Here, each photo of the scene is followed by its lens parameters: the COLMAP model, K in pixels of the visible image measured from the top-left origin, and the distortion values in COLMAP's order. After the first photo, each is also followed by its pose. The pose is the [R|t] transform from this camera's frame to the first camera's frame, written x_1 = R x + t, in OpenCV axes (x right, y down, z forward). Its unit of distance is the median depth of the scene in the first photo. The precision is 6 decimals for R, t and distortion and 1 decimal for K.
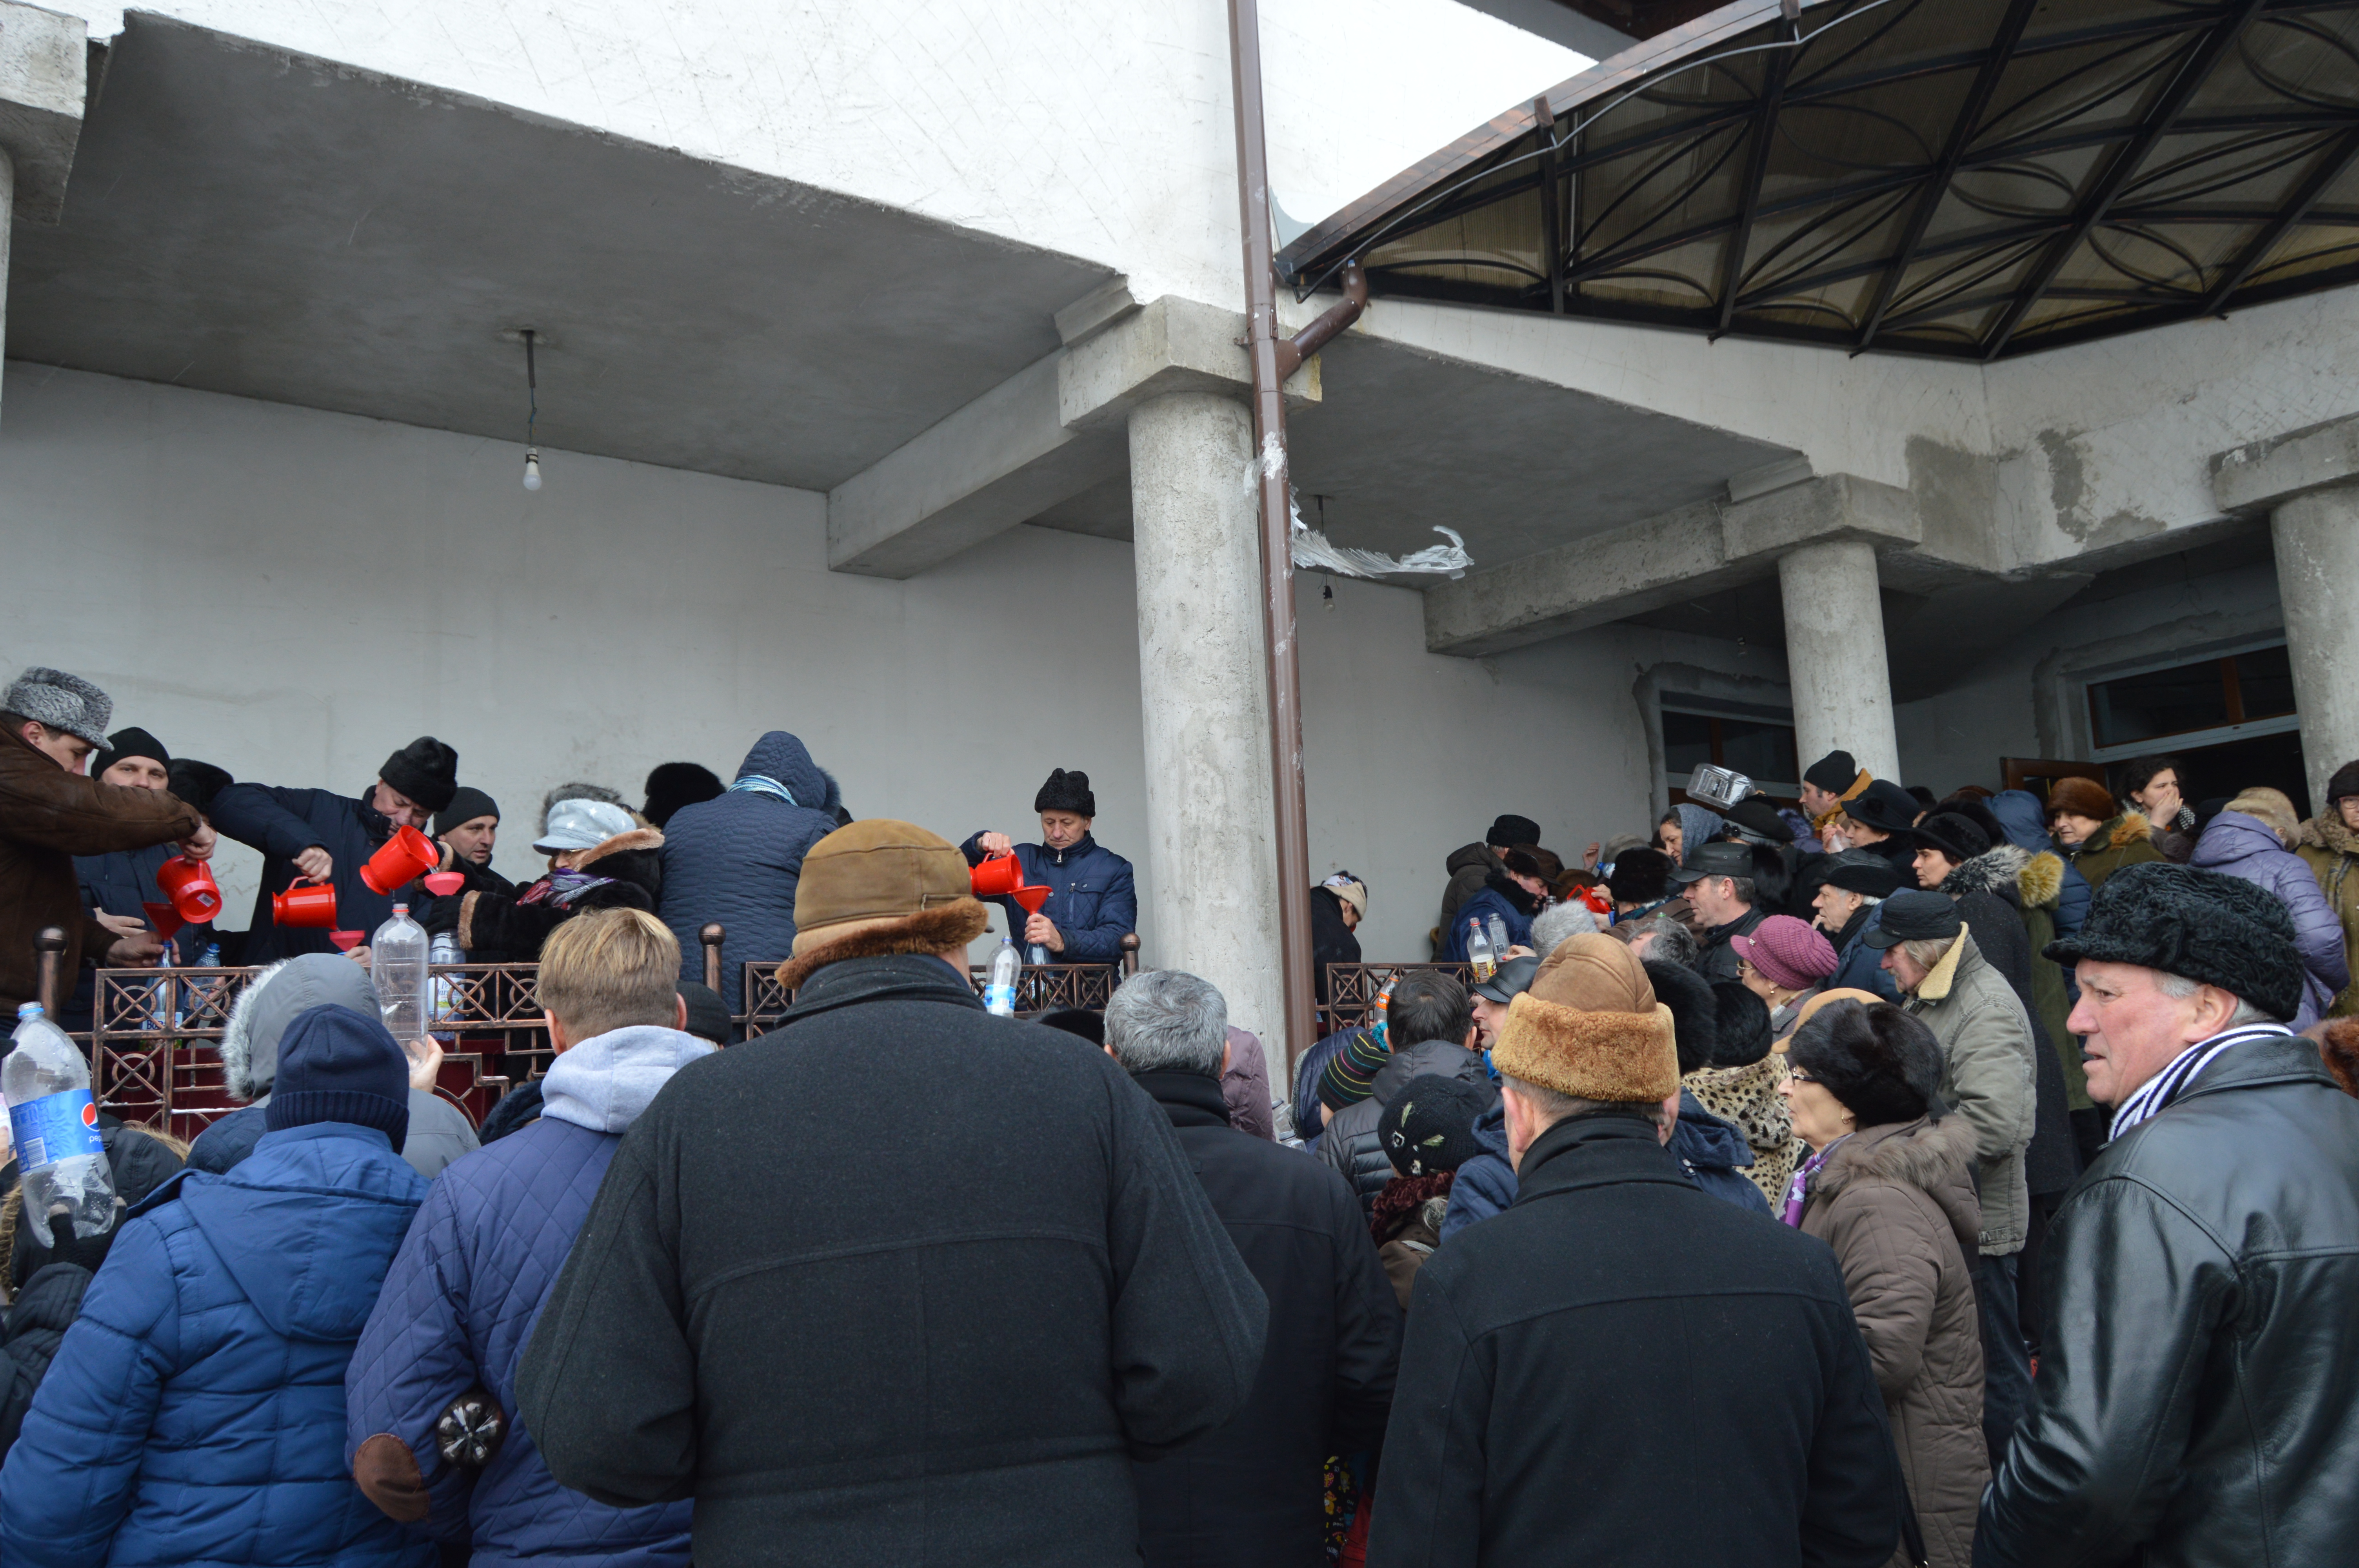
lens RADIAL K [[1883.5, 0, 1175.0], [0, 1883.5, 788.7], [0, 0, 1]] dist [-0.007489, -0.006747]
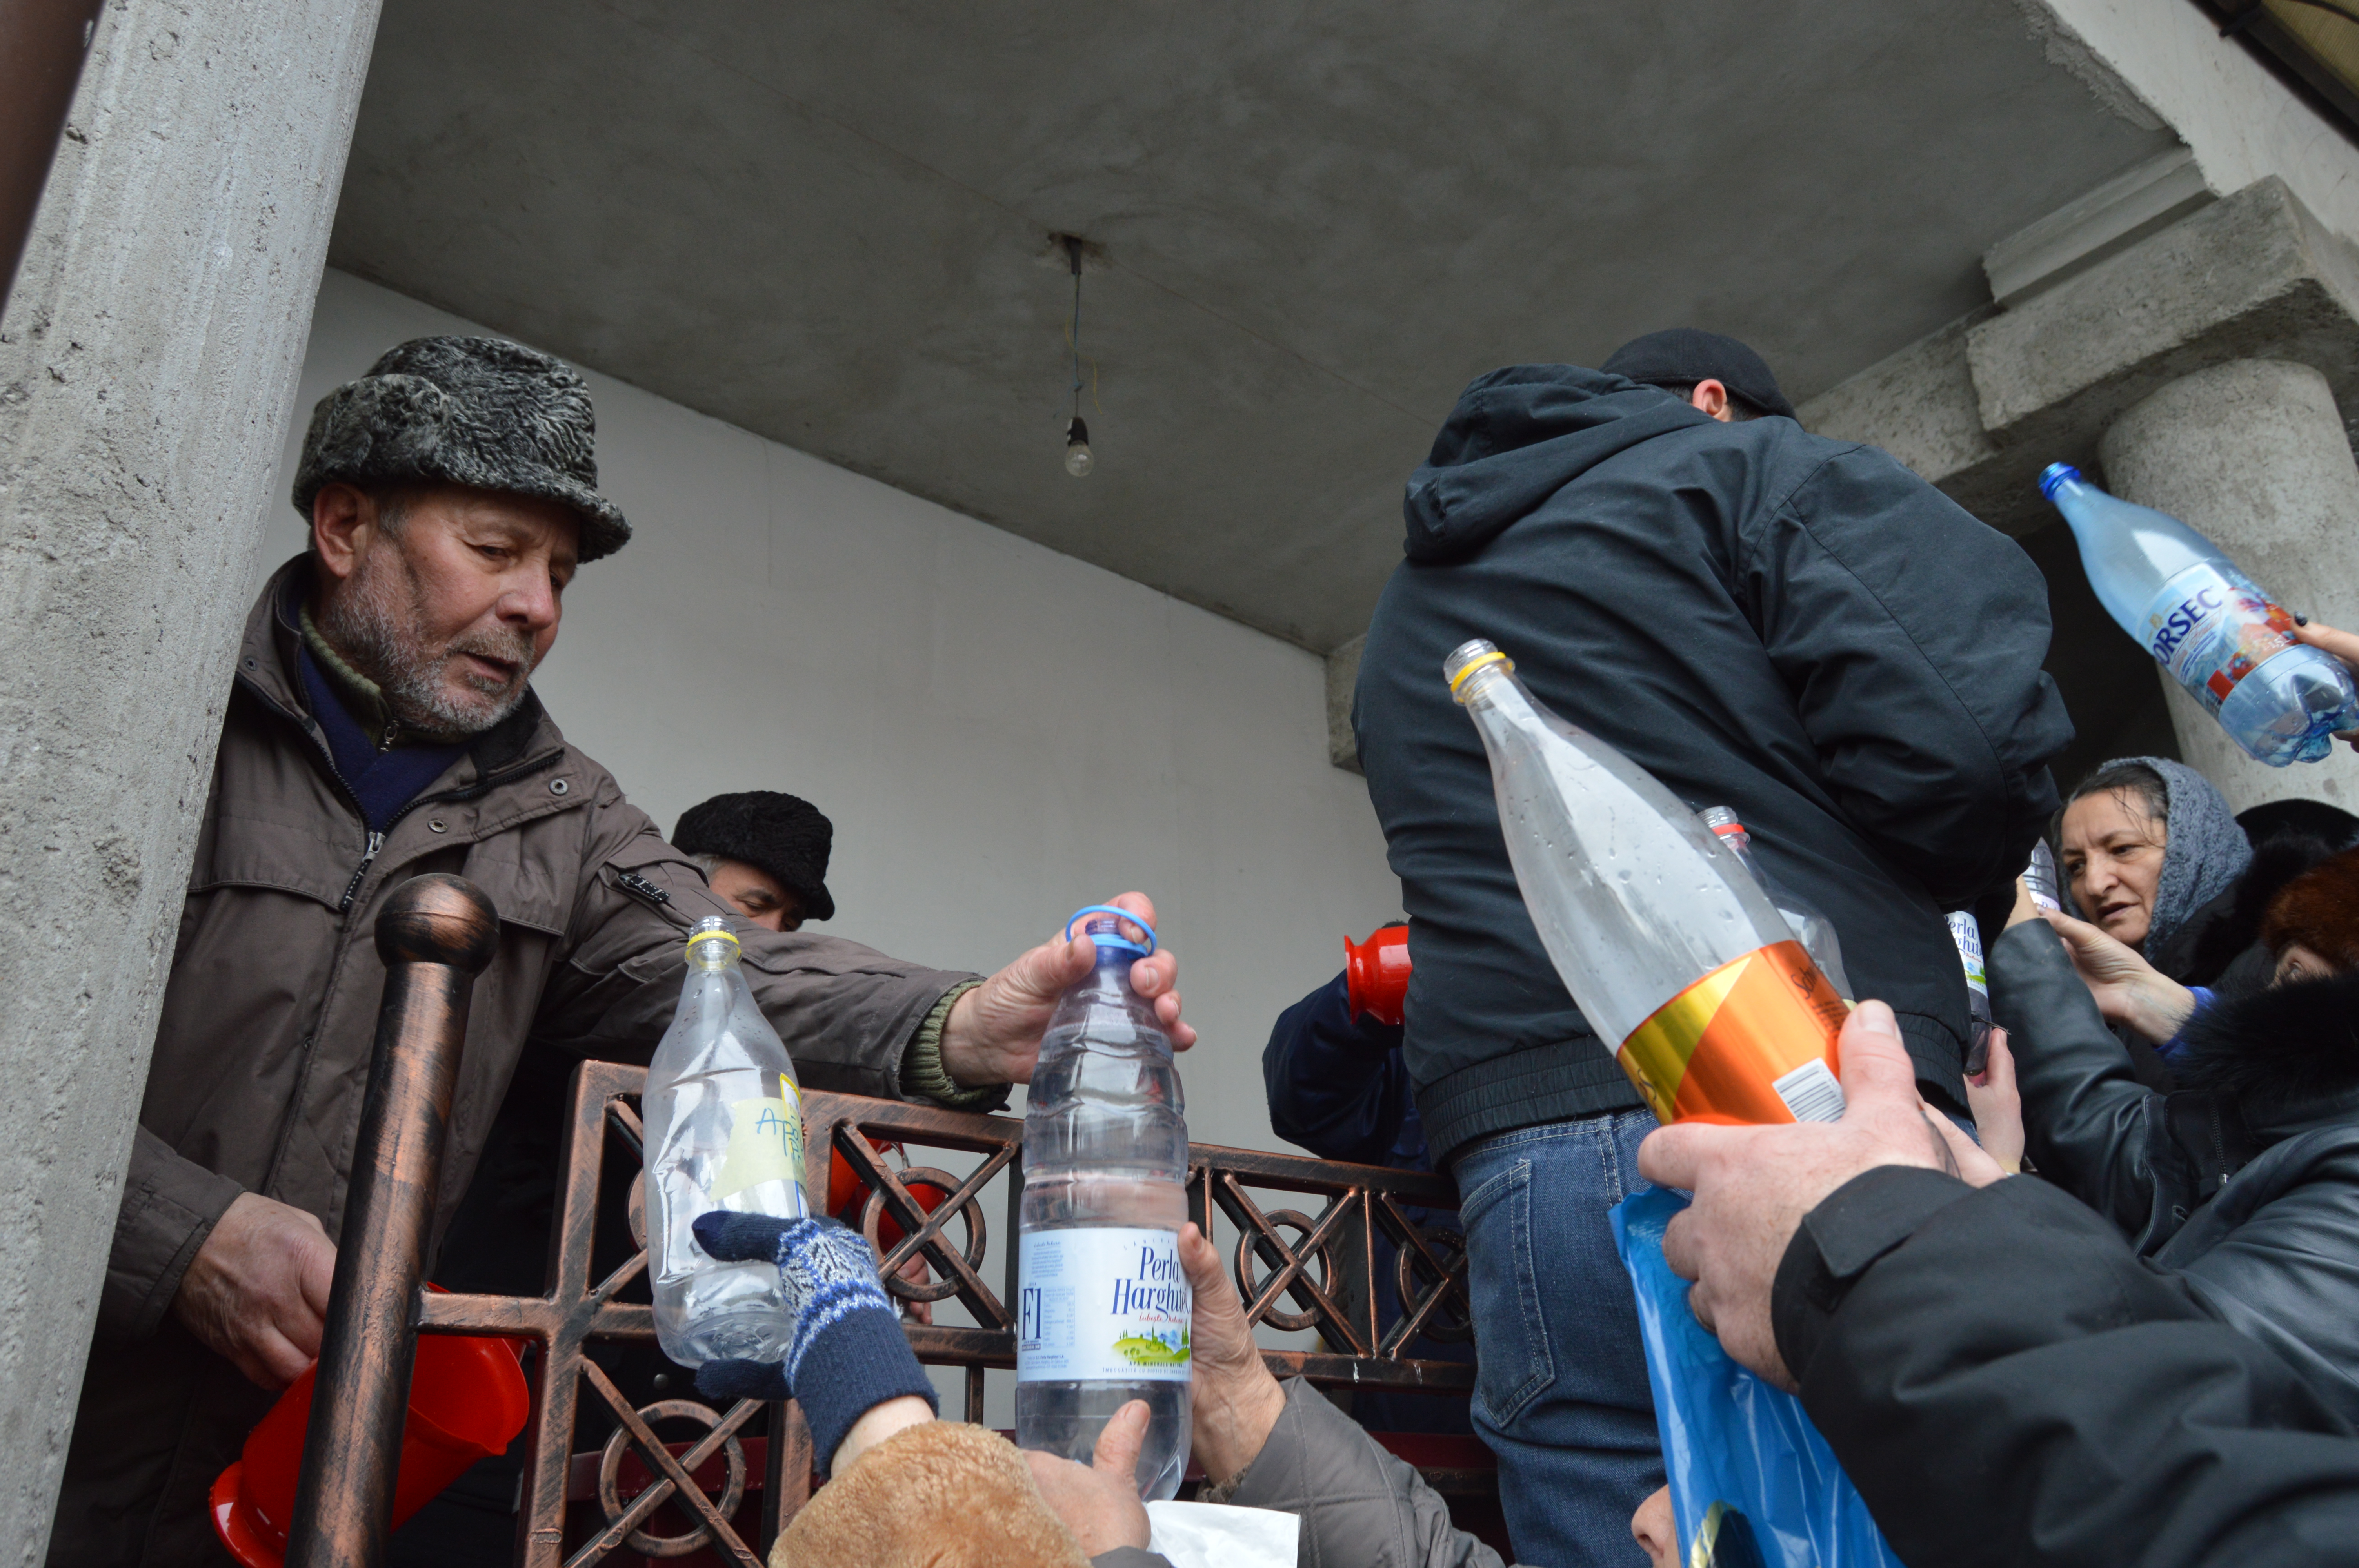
lens RADIAL K [[1883.5, 0, 1175.2], [0, 1883.5, 782.2], [0, 0, 1]] dist [-0.007489, -0.006747]
pose [[0.998543, 0.053314, 0.008397, 0.106612], [-0.049312, 0.964471, -0.259544, 0.084755], [-0.021936, 0.258752, 0.965695, 0.617637]]
